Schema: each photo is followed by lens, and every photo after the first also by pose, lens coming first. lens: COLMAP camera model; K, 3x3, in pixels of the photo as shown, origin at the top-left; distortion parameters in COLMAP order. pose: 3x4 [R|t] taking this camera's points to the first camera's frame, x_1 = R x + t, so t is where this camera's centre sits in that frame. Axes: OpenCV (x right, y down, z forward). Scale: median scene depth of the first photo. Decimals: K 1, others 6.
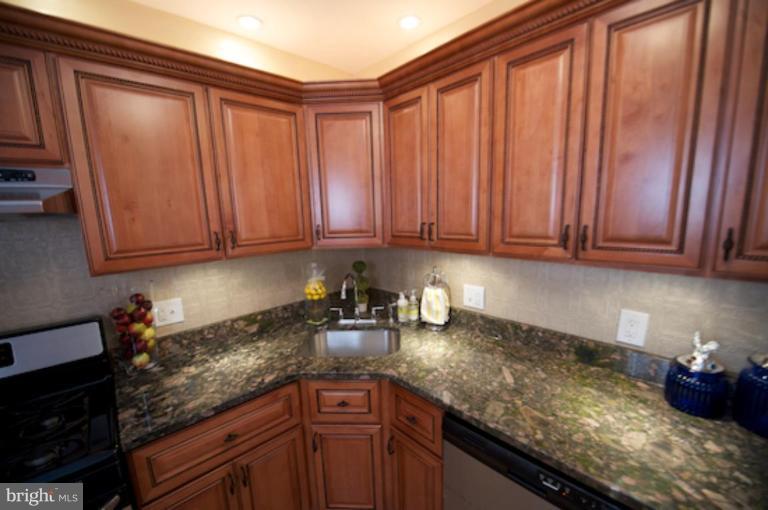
lens RADIAL K [[305.5, 0, 385.3], [0, 305.5, 260.5], [0, 0, 1]] dist [-0.021752, -0.000187]
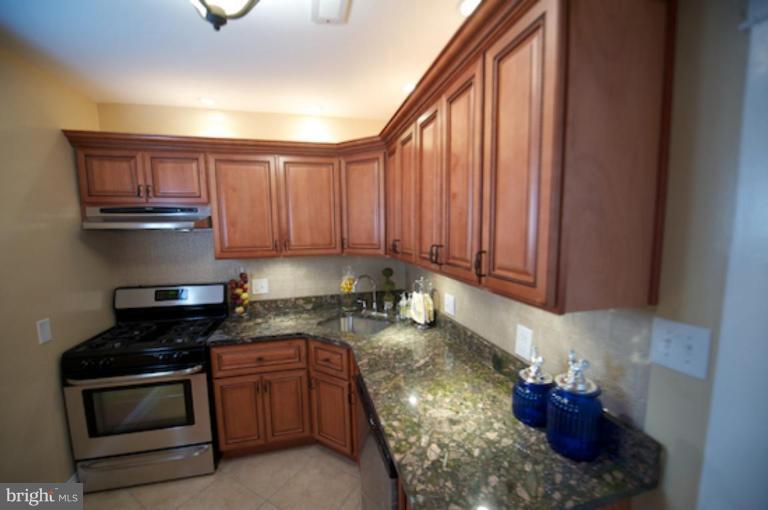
lens RADIAL K [[305.5, 0, 385.3], [0, 305.5, 260.5], [0, 0, 1]] dist [-0.021752, -0.000187]
pose [[0.877480, 0.070468, -0.474409, 0.762374], [-0.093142, 0.995353, -0.024430, 0.003614], [0.470483, 0.065624, 0.879966, -0.188464]]
